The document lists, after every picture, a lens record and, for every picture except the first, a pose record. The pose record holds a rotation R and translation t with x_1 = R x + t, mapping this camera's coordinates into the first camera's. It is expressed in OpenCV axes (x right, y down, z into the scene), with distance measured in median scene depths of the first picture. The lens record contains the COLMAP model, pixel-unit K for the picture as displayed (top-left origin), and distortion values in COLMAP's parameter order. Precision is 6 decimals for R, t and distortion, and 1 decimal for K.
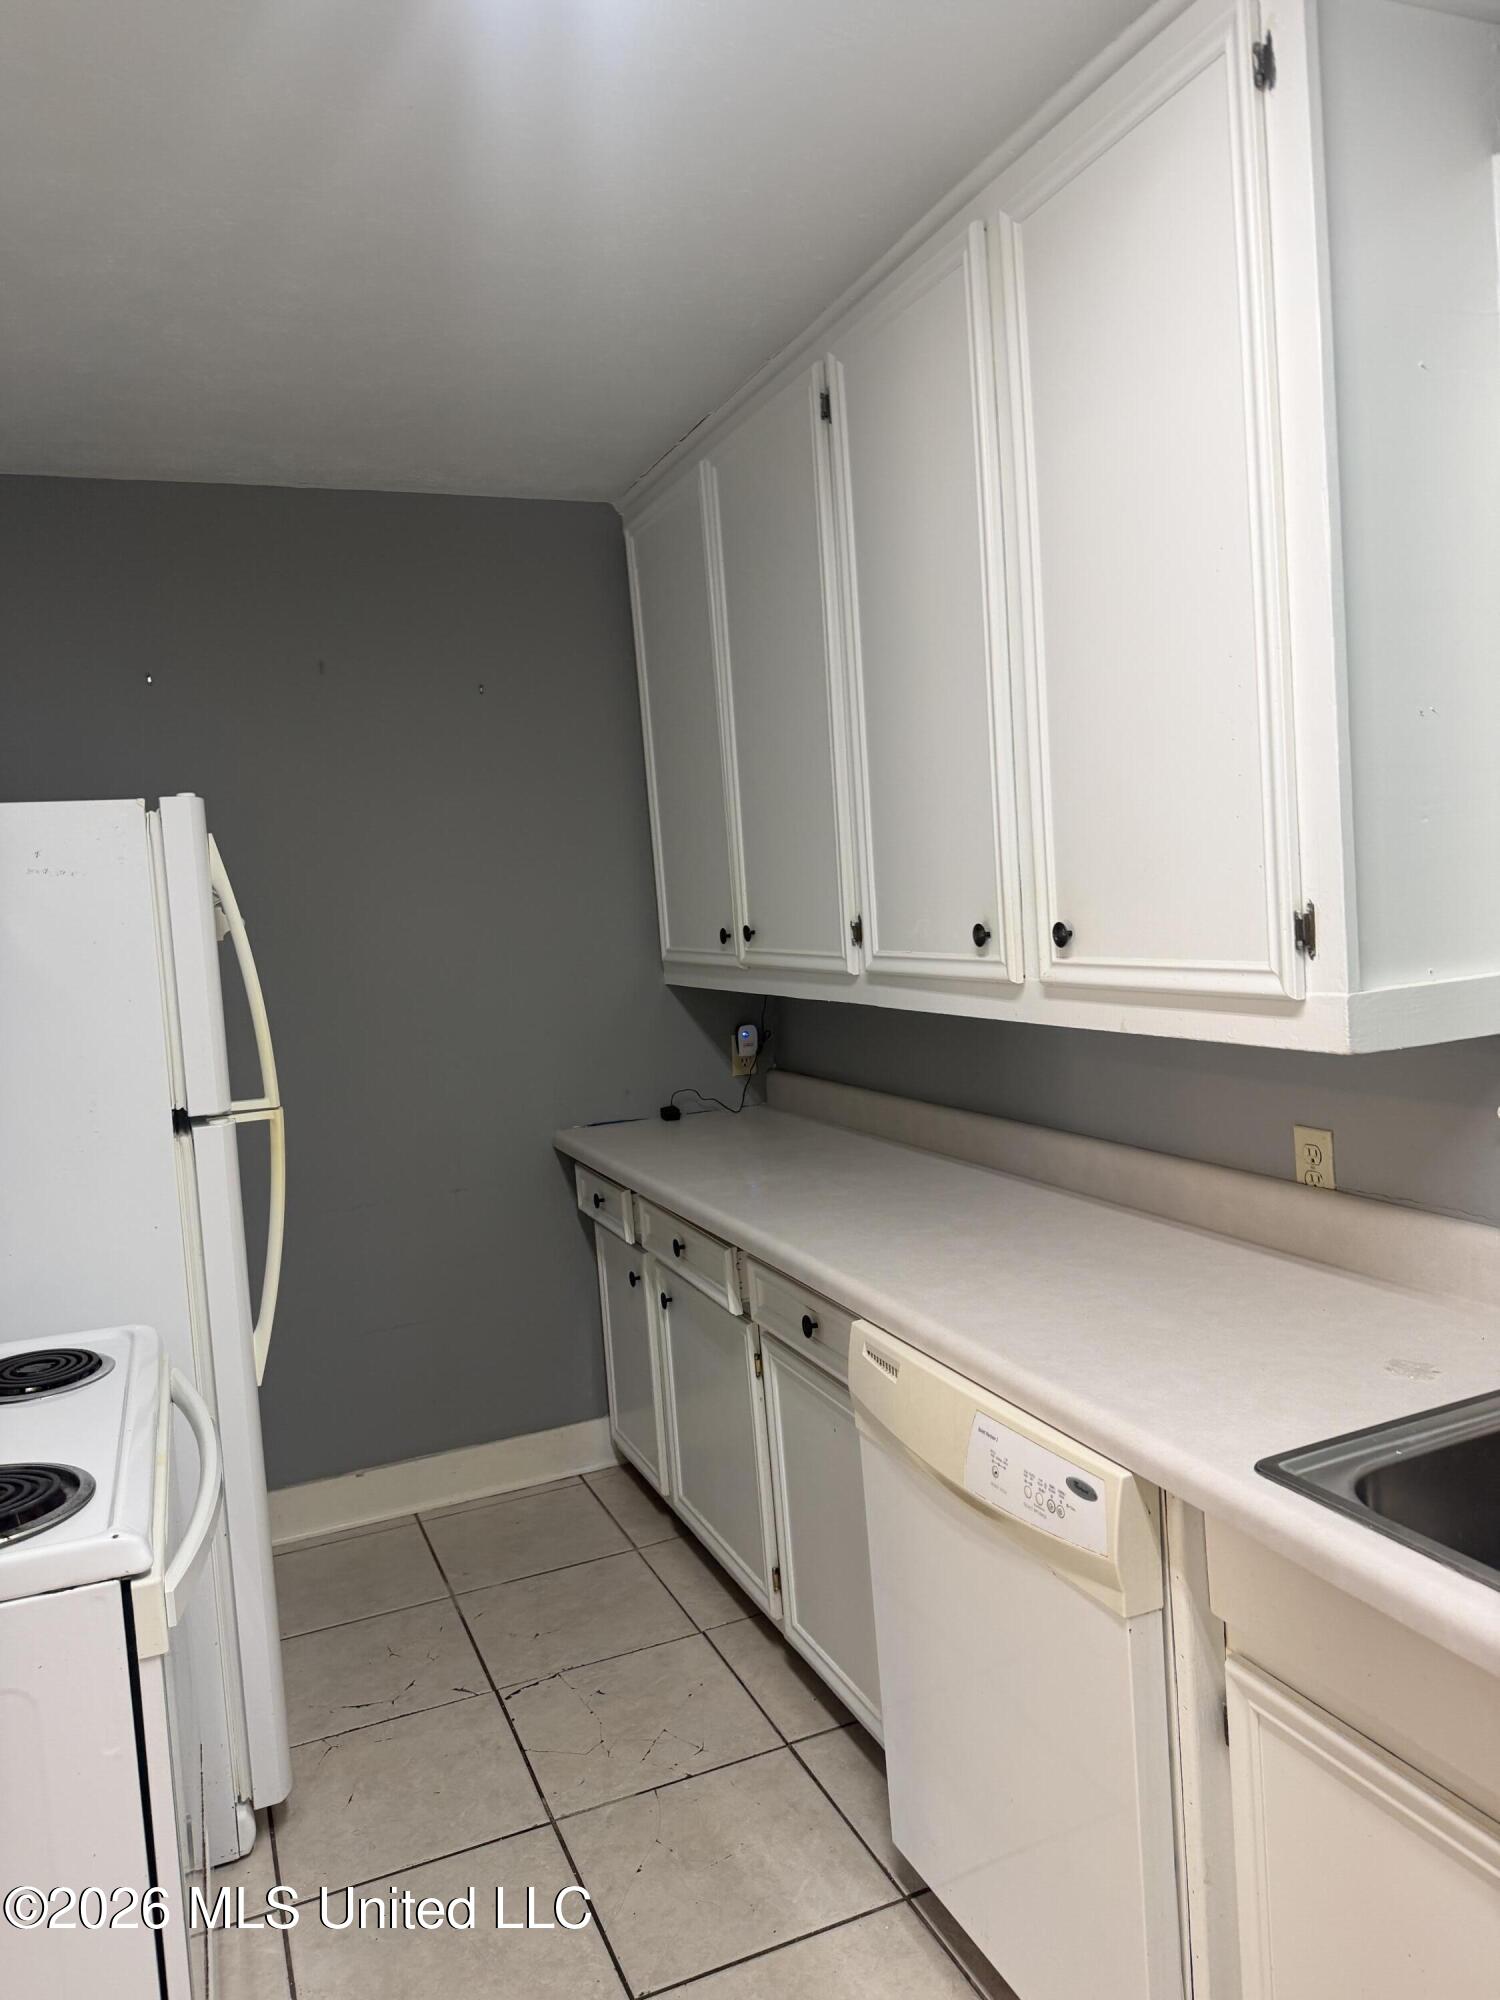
lens RADIAL K [[1411.6, 0, 734.5], [0, 1411.6, 993.7], [0, 0, 1]] dist [0.060837, -0.075394]
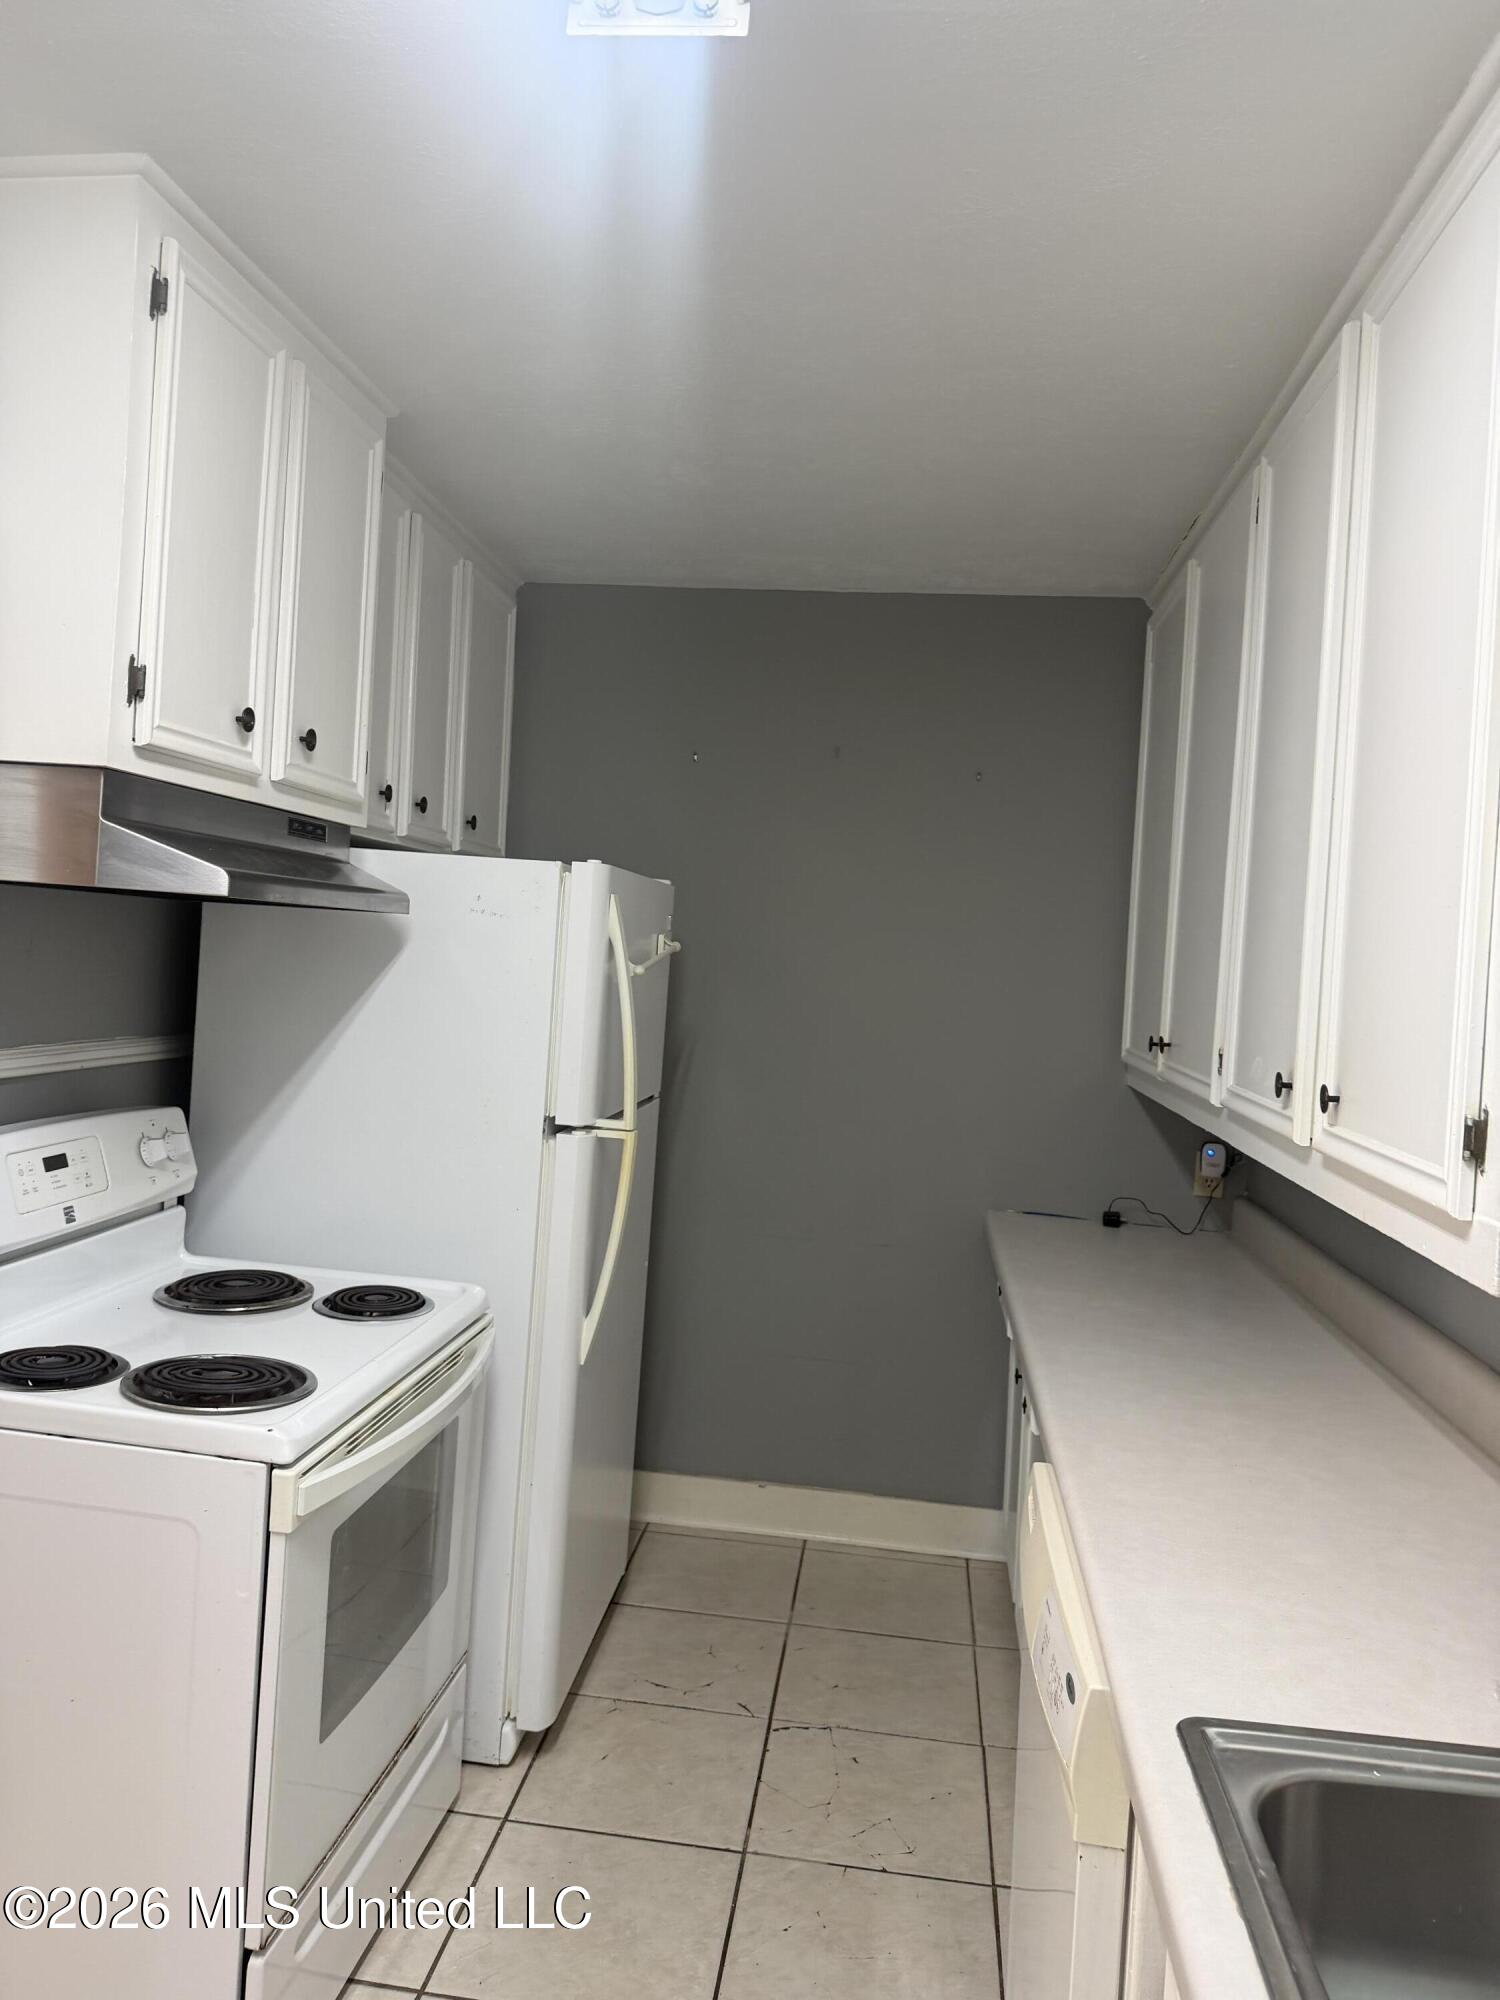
lens RADIAL K [[1411.6, 0, 744.4], [0, 1411.6, 984.1], [0, 0, 1]] dist [0.060837, -0.075394]
pose [[0.858640, 0.130011, -0.495817, 0.344355], [-0.153576, 0.988113, -0.006859, -0.049750], [0.489032, 0.082035, 0.868400, 0.037781]]
